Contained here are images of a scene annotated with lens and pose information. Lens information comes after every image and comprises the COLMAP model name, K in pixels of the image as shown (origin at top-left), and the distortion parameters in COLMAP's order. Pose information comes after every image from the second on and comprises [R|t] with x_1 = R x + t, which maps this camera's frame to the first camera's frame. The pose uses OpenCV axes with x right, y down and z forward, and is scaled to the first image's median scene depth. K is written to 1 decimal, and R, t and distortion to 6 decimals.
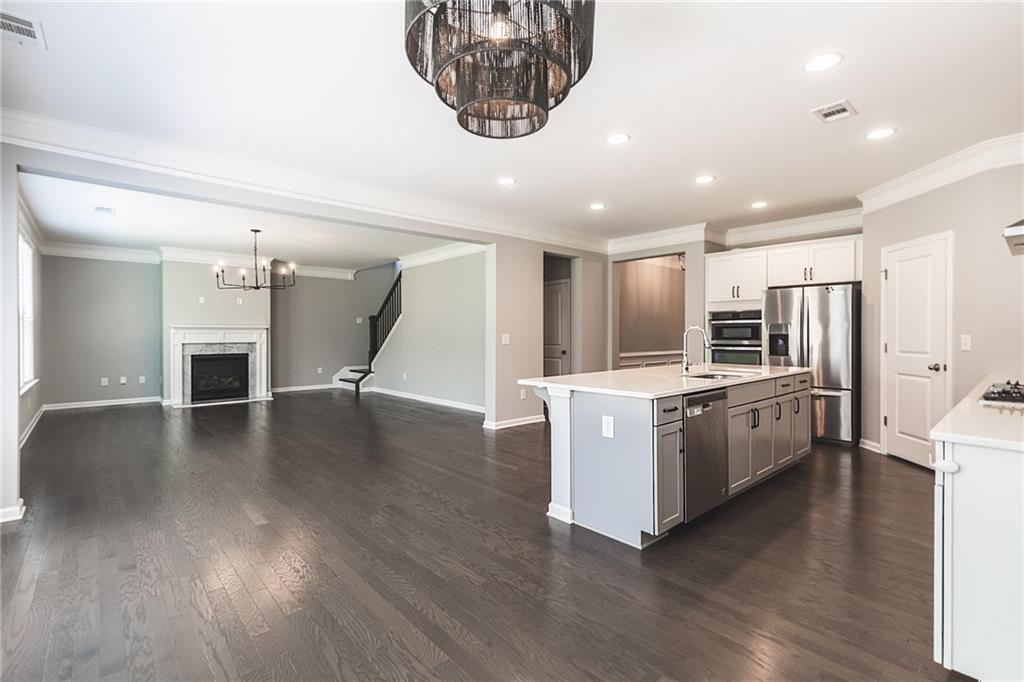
lens RADIAL K [[470.7, 0, 512.4], [0, 470.7, 340.1], [0, 0, 1]] dist [0.006087, -0.000222]
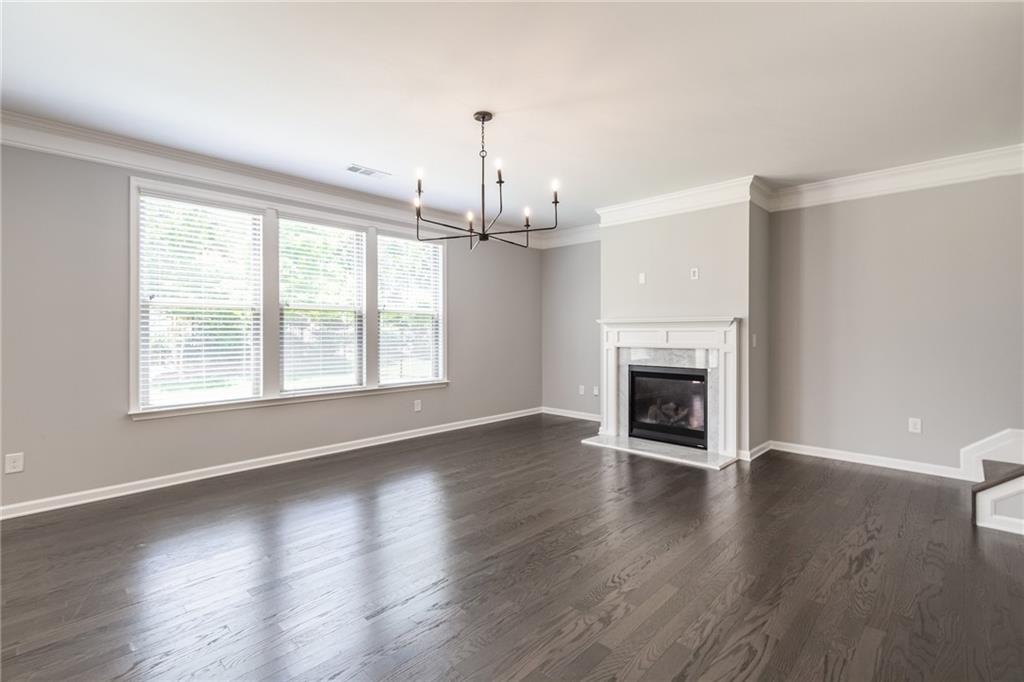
lens RADIAL K [[470.7, 0, 508.5], [0, 470.7, 333.7], [0, 0, 1]] dist [0.006087, -0.000222]
pose [[0.081354, 0.006309, -0.996665, -0.047622], [-0.014461, 0.999882, 0.005149, -0.011982], [0.996580, 0.013994, 0.081436, 0.750068]]
